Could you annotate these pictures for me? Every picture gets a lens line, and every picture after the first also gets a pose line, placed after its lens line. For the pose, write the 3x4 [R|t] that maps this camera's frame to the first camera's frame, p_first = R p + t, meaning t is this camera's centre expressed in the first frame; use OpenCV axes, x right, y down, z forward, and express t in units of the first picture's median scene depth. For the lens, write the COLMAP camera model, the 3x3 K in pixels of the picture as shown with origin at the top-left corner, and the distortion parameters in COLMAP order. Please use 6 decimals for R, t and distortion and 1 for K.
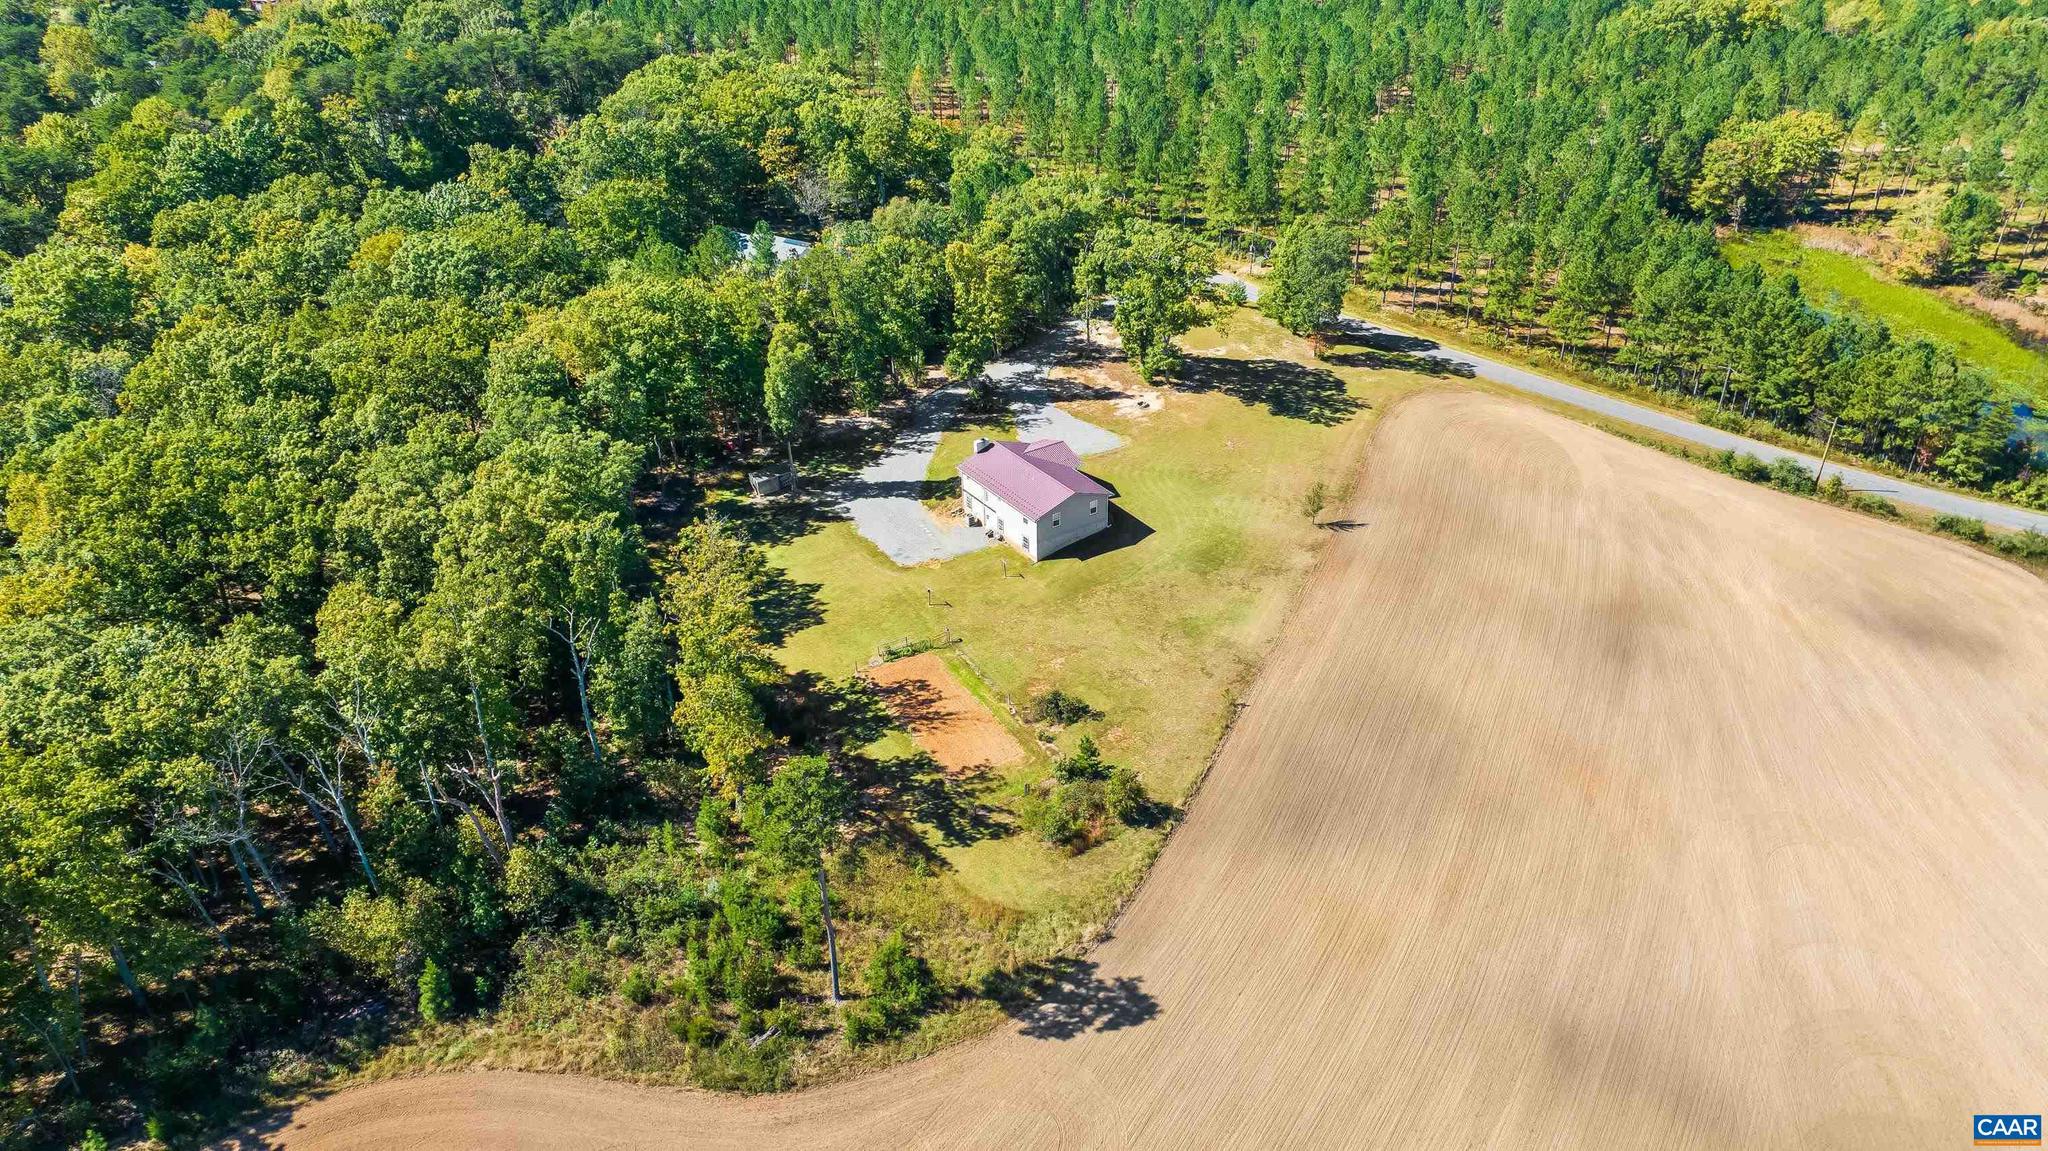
lens RADIAL K [[1441.4, 0, 1031.3], [0, 1441.4, 580.2], [0, 0, 1]] dist [-0.021837, -0.002951]
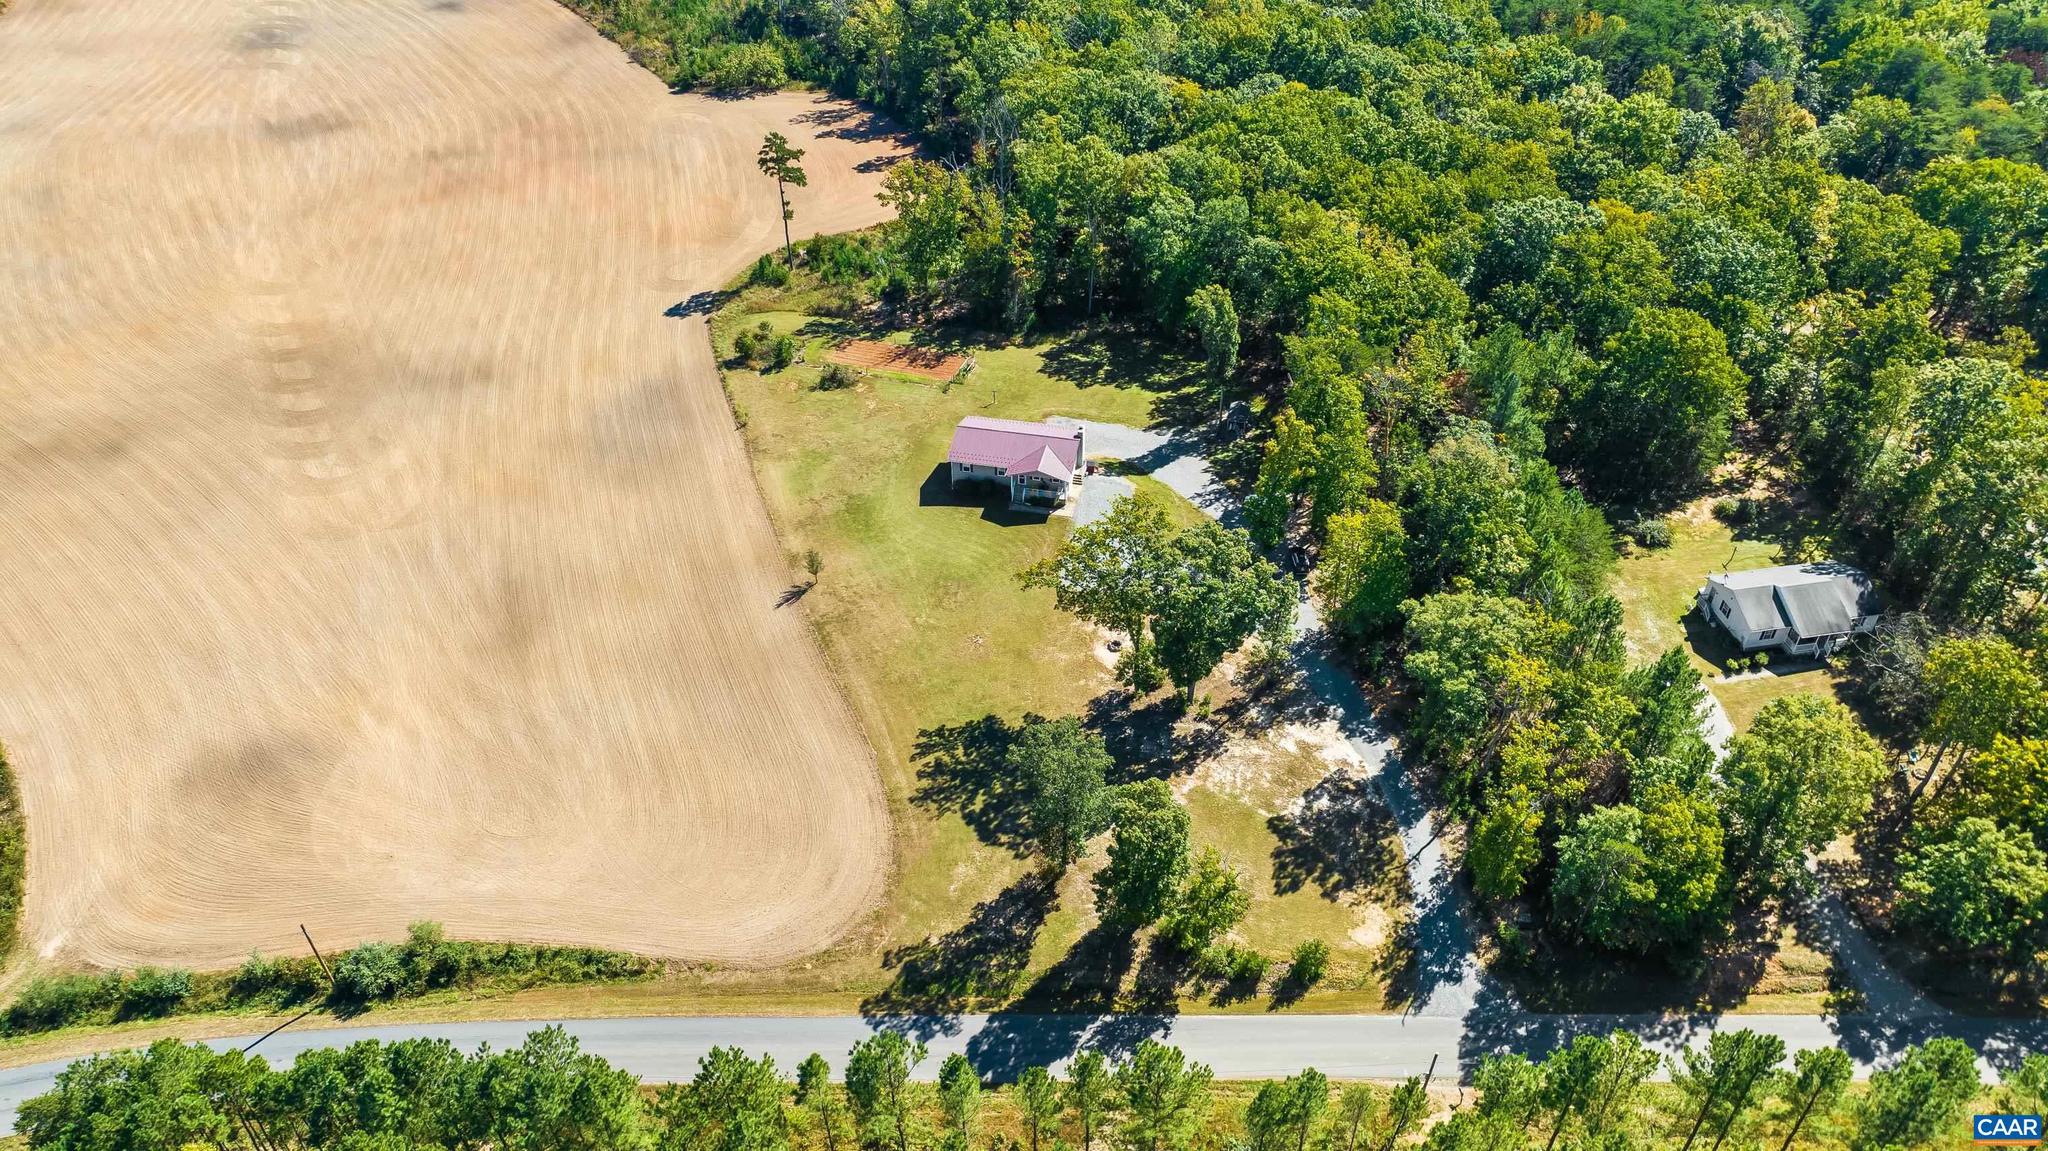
lens RADIAL K [[1441.4, 0, 1035.9], [0, 1441.4, 576.5], [0, 0, 1]] dist [-0.021837, -0.002951]
pose [[-0.727389, 0.436876, -0.529192, 0.761446], [-0.348664, 0.428919, 0.833344, -1.165649], [0.591048, 0.790675, -0.159669, 1.518827]]
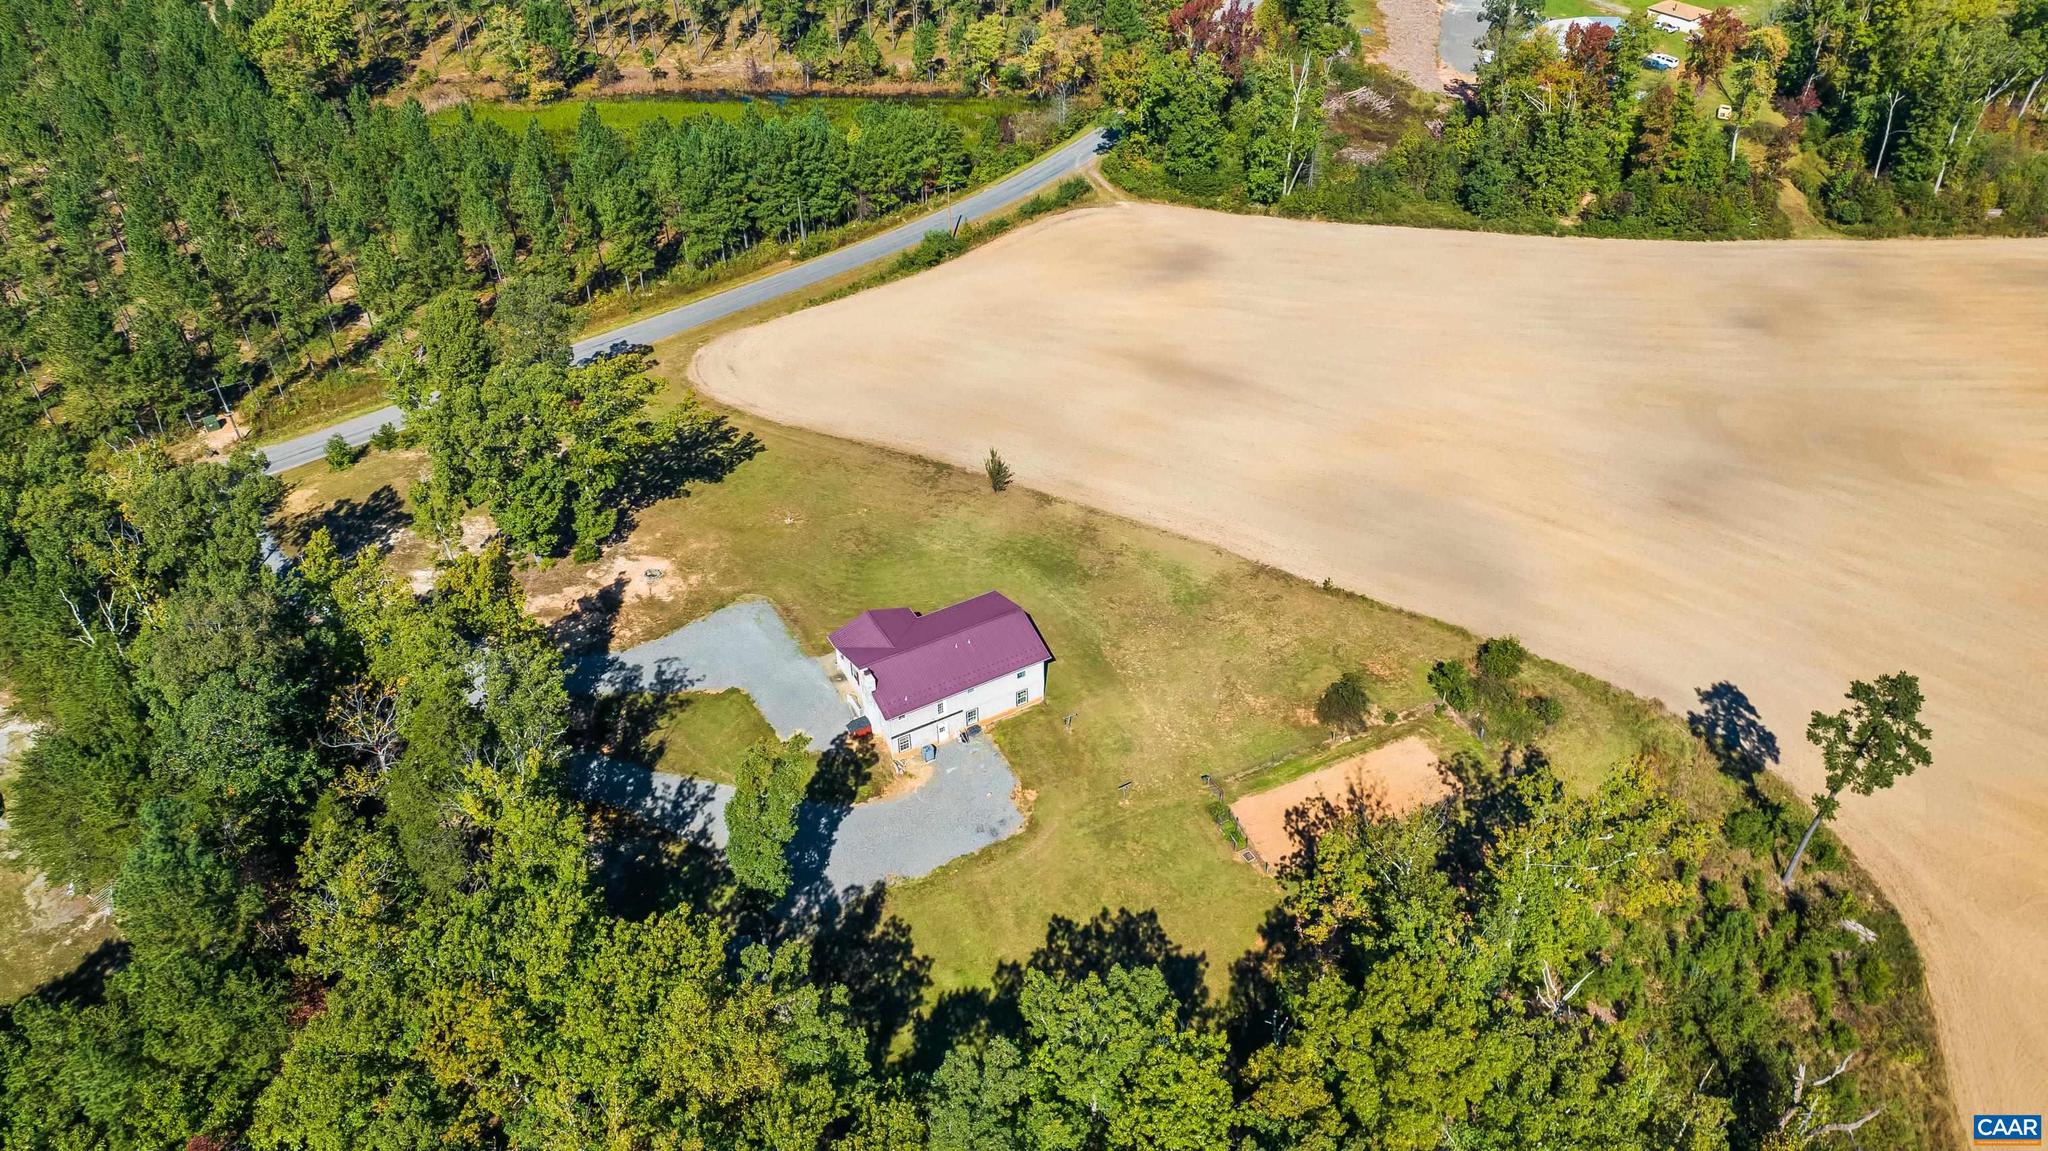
lens RADIAL K [[1441.4, 0, 1039.1], [0, 1441.4, 578.3], [0, 0, 1]] dist [-0.021837, -0.002951]
pose [[0.090564, -0.624046, 0.776122, -0.691911], [0.517216, 0.695453, 0.498831, -0.553011], [-0.851050, 0.356246, 0.385750, 0.762814]]
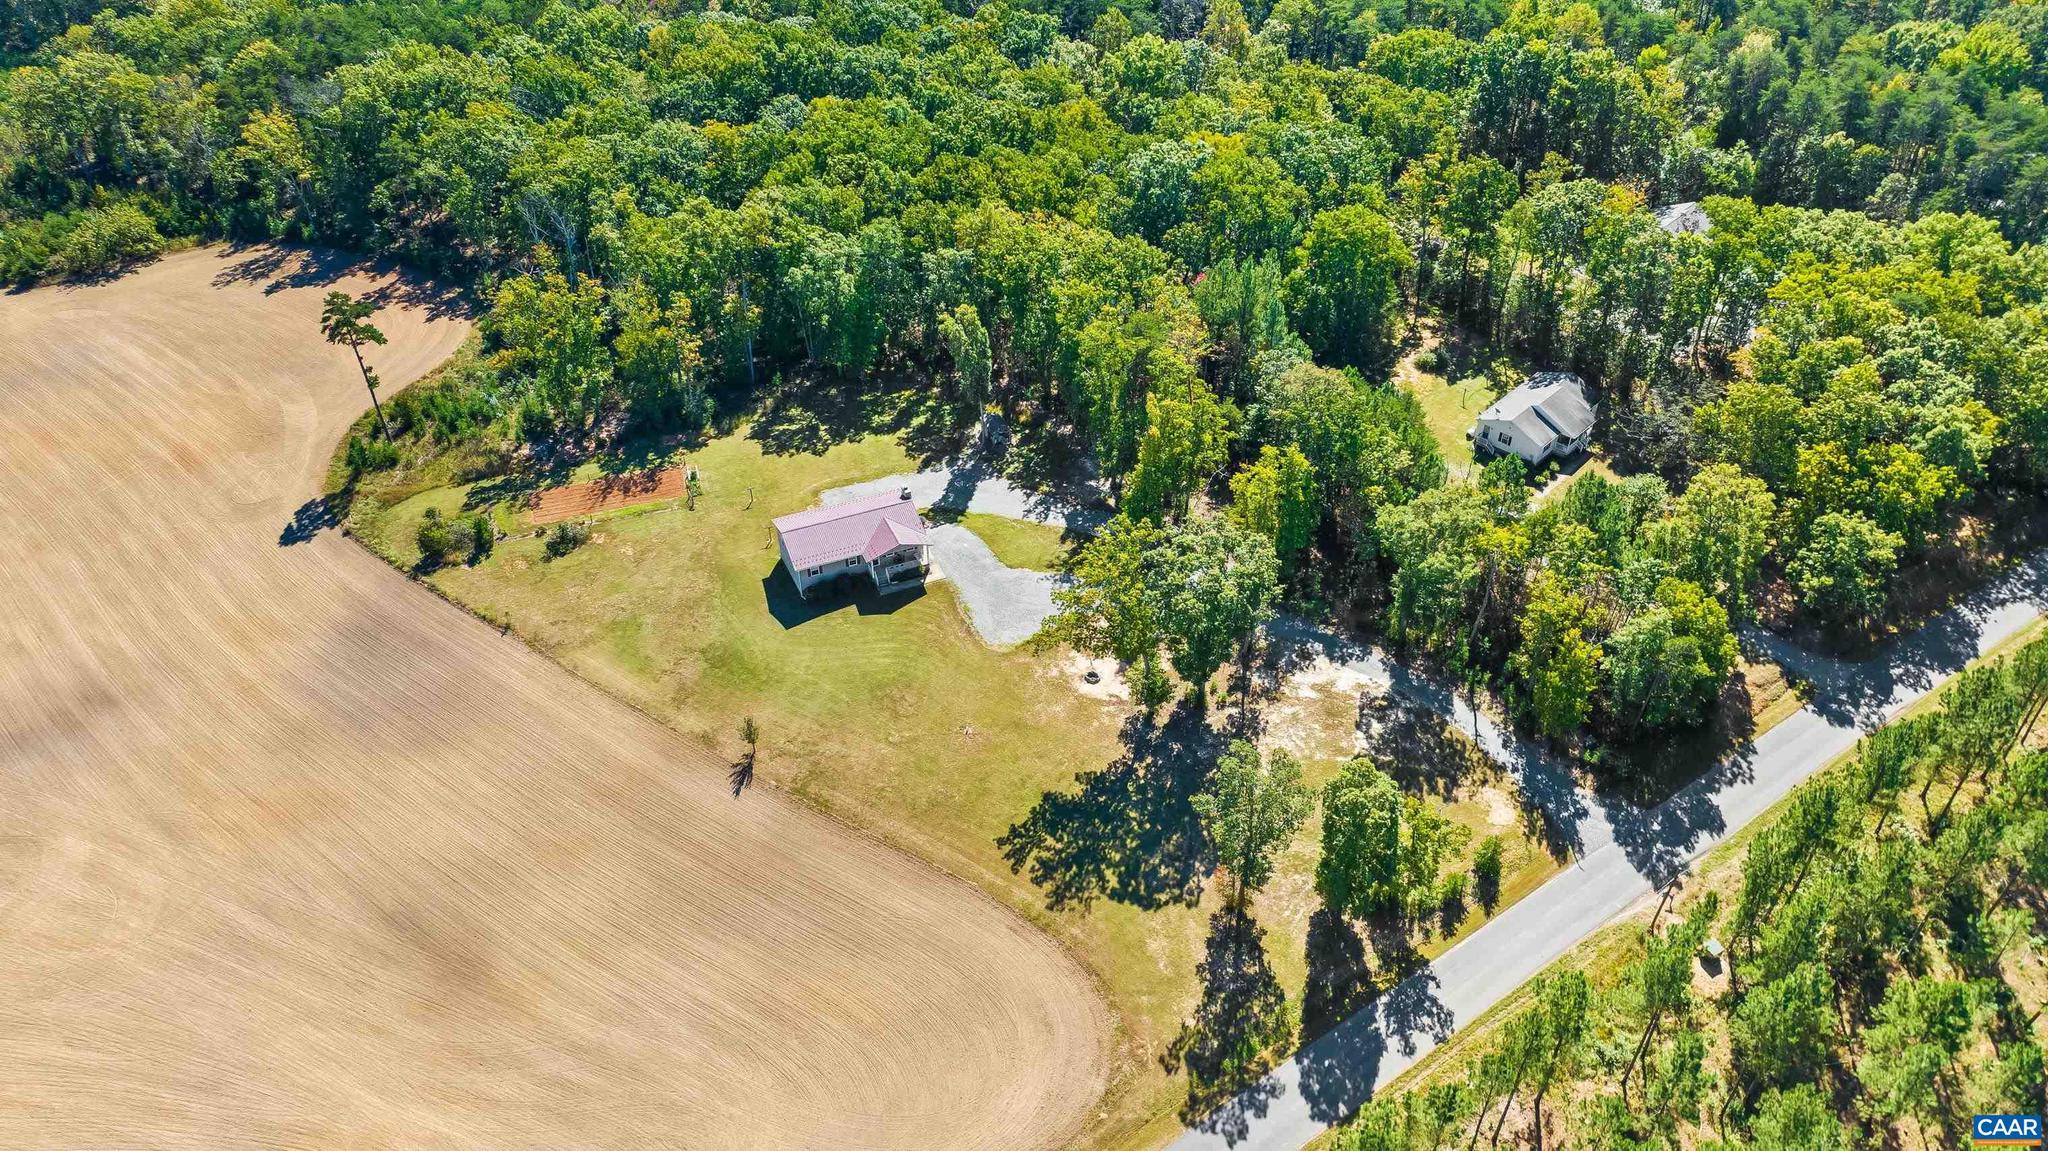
lens RADIAL K [[1441.4, 0, 1039.9], [0, 1441.4, 579.6], [0, 0, 1]] dist [-0.021837, -0.002951]
pose [[-0.195429, 0.622809, -0.757572, 0.944441], [-0.501409, 0.600423, 0.622962, -0.918085], [0.842850, 0.501598, 0.194942, 1.112450]]
